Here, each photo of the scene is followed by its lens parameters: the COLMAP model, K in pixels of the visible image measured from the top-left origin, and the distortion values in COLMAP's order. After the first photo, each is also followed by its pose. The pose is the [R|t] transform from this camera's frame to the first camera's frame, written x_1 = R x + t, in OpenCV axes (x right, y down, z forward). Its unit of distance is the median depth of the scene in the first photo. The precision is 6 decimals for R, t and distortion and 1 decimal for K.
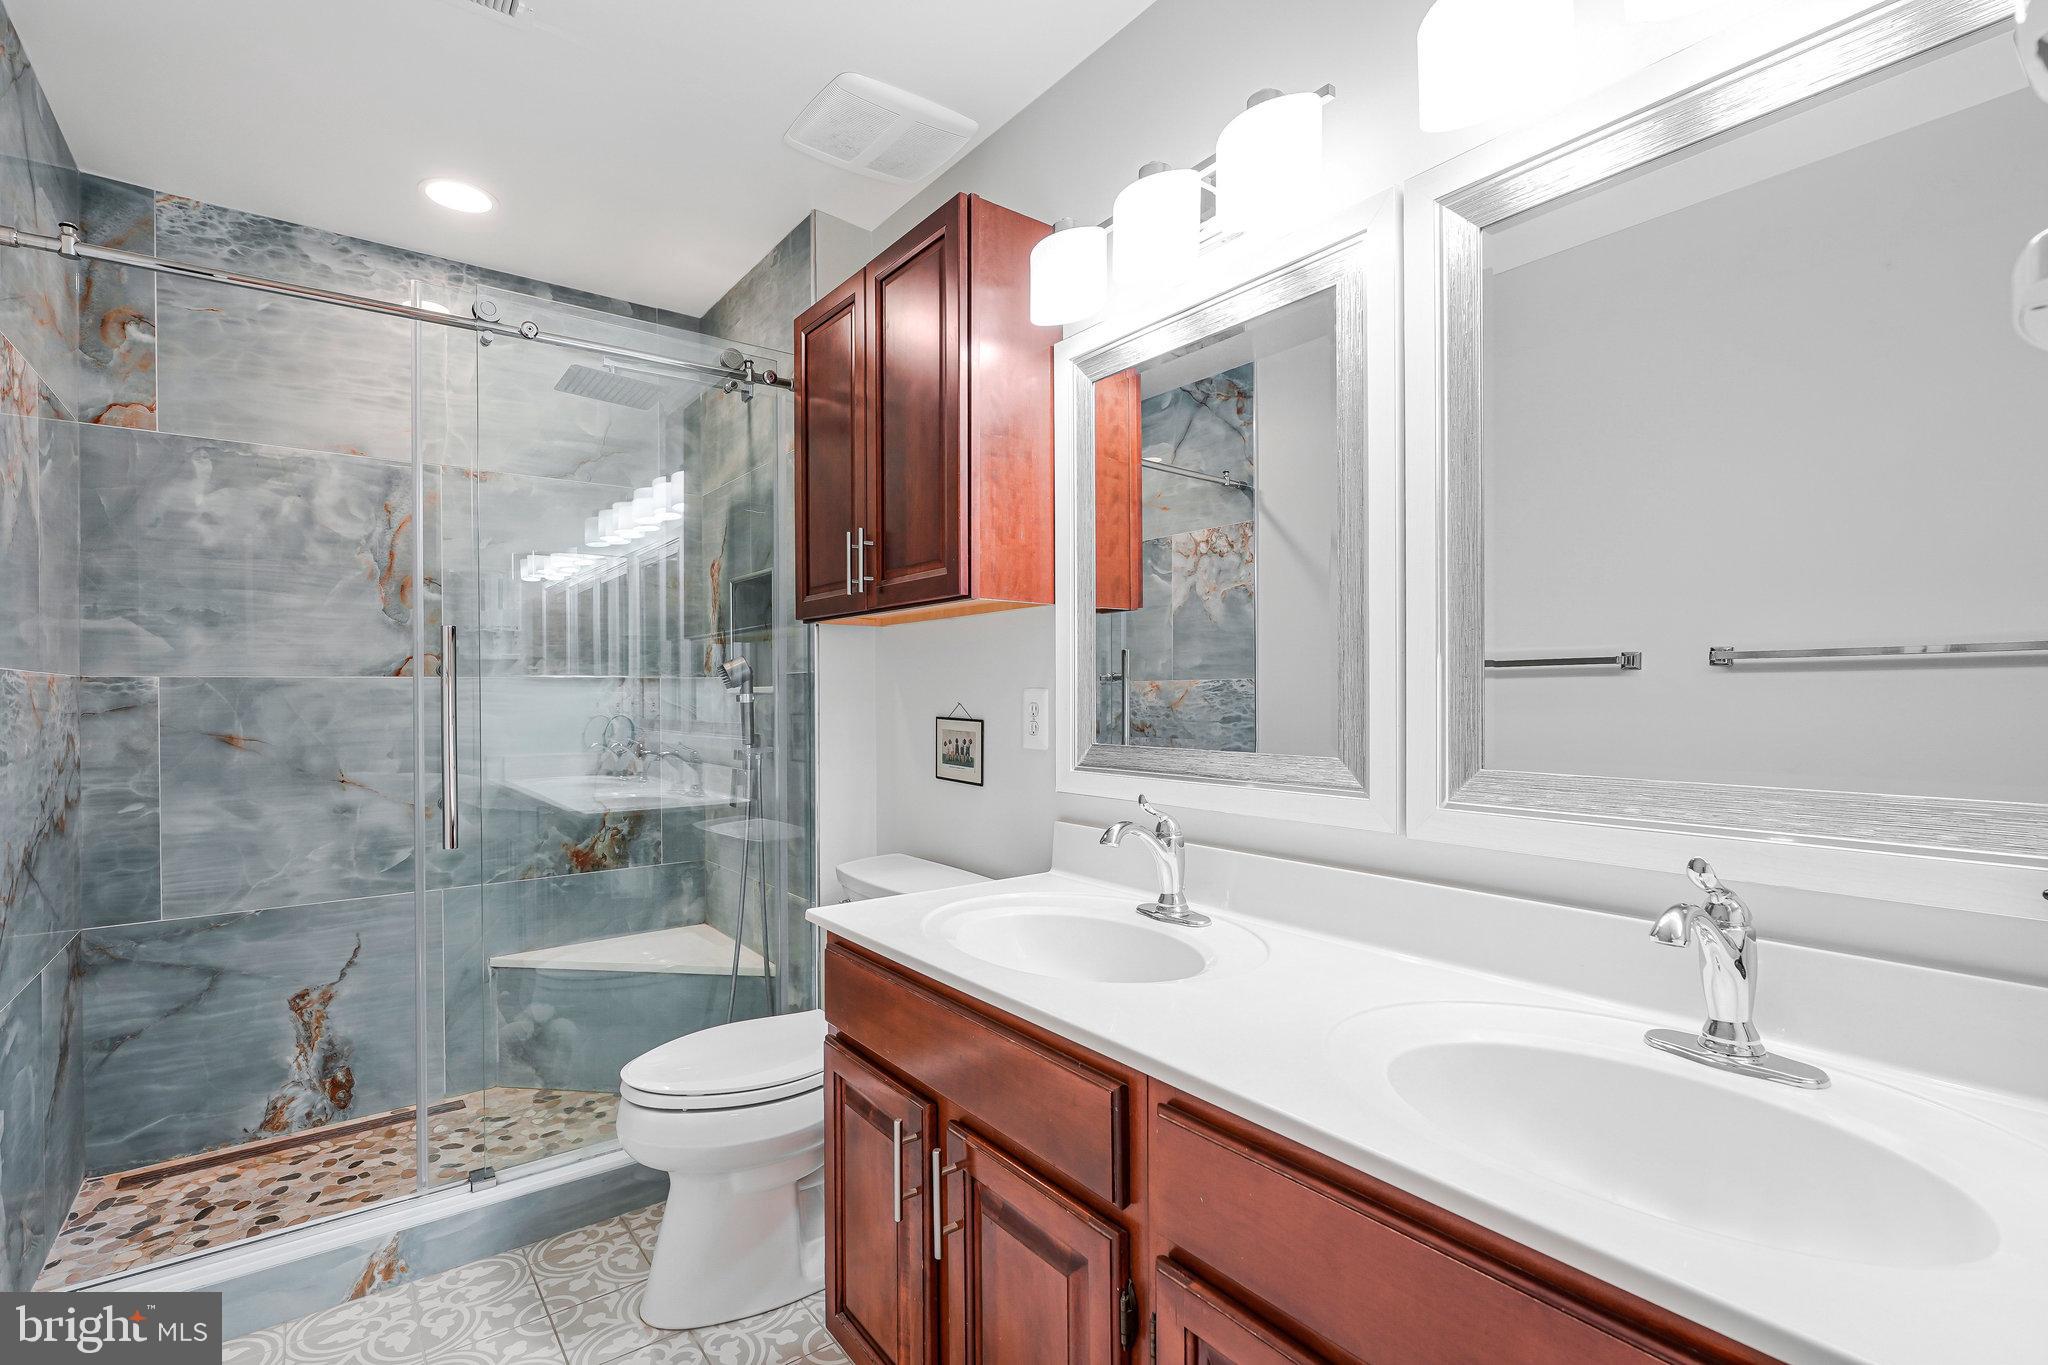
lens RADIAL K [[951.9, 0, 1023.3], [0, 951.9, 691.3], [0, 0, 1]] dist [-0.001422, -0.000296]
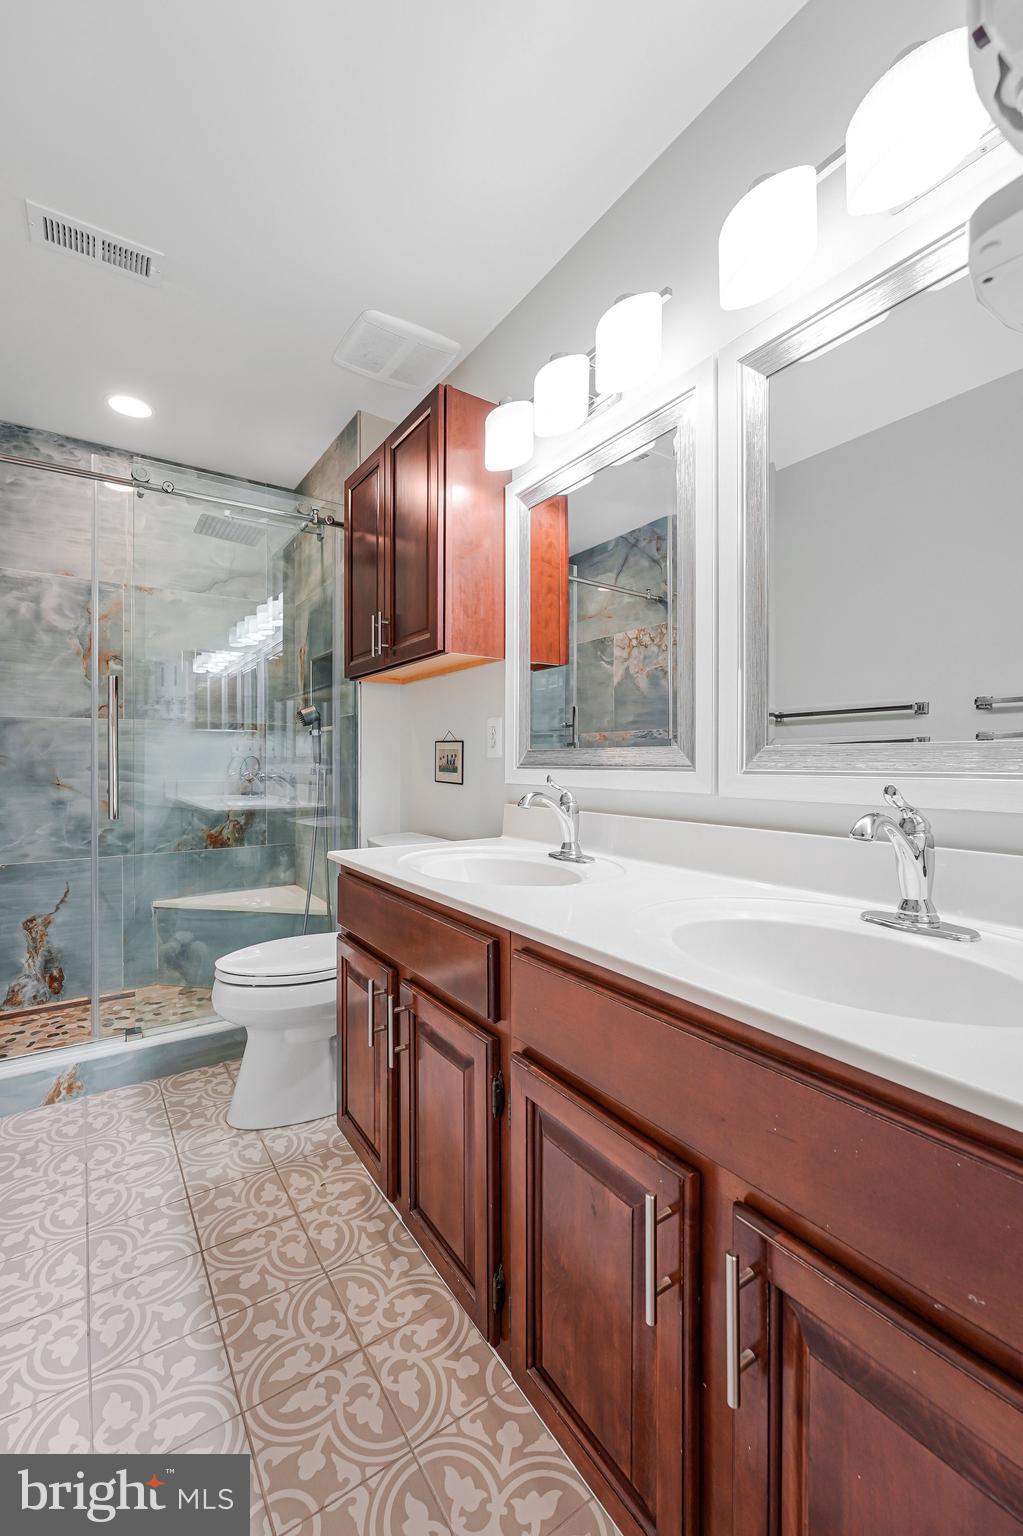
lens RADIAL K [[634.0, 0, 510.4], [0, 634.0, 762.4], [0, 0, 1]] dist [-0.000815, 0.000200]
pose [[0.998445, -0.000443, -0.055752, 0.091399], [0.000296, 0.999997, -0.002629, 0.069282], [0.055753, 0.002608, 0.998441, 0.005802]]
